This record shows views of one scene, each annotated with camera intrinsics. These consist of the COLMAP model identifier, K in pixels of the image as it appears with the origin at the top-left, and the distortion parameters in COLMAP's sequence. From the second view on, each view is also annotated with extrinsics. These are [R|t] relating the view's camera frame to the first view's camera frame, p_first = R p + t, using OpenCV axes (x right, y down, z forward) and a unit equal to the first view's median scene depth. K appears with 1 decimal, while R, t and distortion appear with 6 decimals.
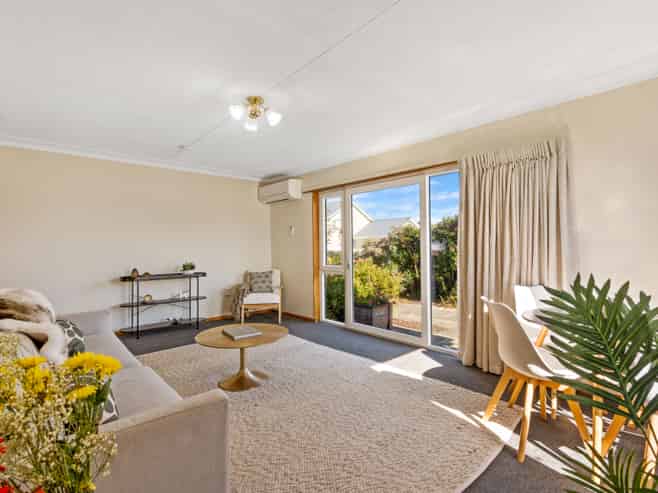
lens RADIAL K [[333.8, 0, 328.6], [0, 333.8, 247.6], [0, 0, 1]] dist [-0.001184, -0.000121]
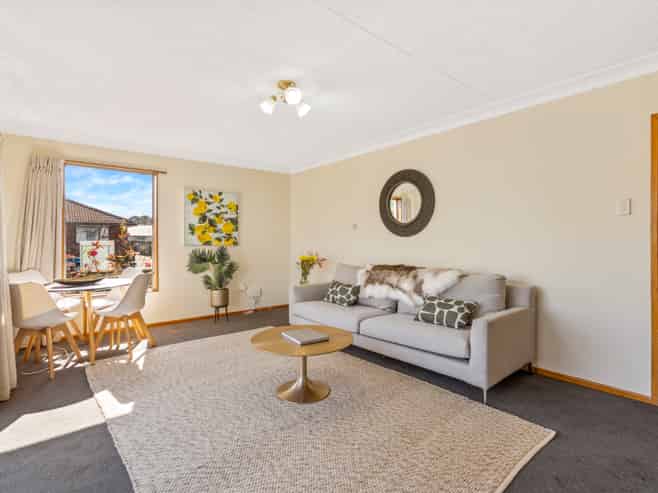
lens RADIAL K [[333.8, 0, 328.6], [0, 333.8, 247.6], [0, 0, 1]] dist [-0.001184, -0.000121]
pose [[-0.999526, 0.006672, 0.030052, -0.334262], [0.007306, 0.999752, 0.021038, -0.001050], [-0.029904, 0.021247, -0.999327, 1.790308]]
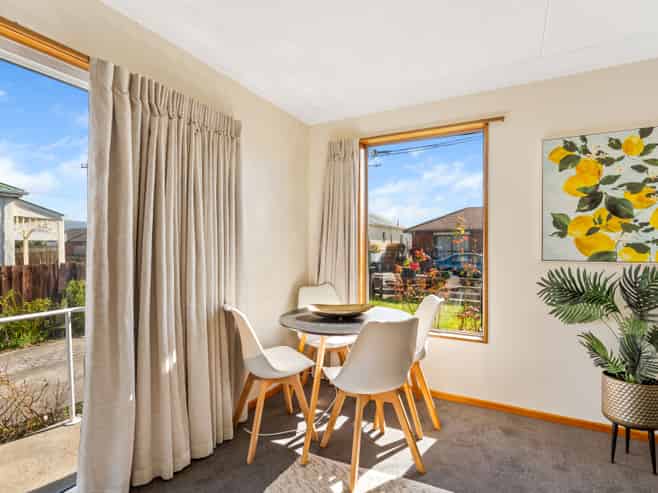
lens RADIAL K [[333.8, 0, 328.6], [0, 333.8, 247.6], [0, 0, 1]] dist [-0.001184, -0.000121]
pose [[-0.349189, -0.004485, 0.937042, -0.143026], [0.001479, 0.999985, 0.005337, -0.015816], [-0.937051, 0.003250, -0.349177, 0.948193]]
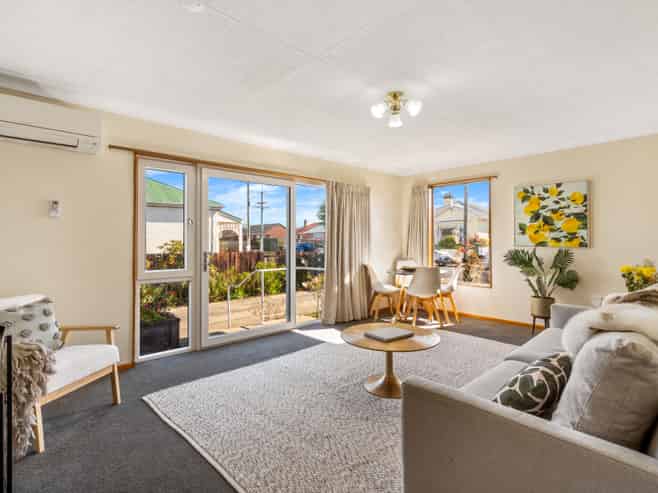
lens RADIAL K [[333.8, 0, 328.6], [0, 333.8, 247.6], [0, 0, 1]] dist [-0.001184, -0.000121]
pose [[-0.023870, -0.021172, 0.999491, -1.124444], [0.005374, 0.999759, 0.021306, -0.012825], [-0.999701, 0.005880, -0.023750, 1.130580]]
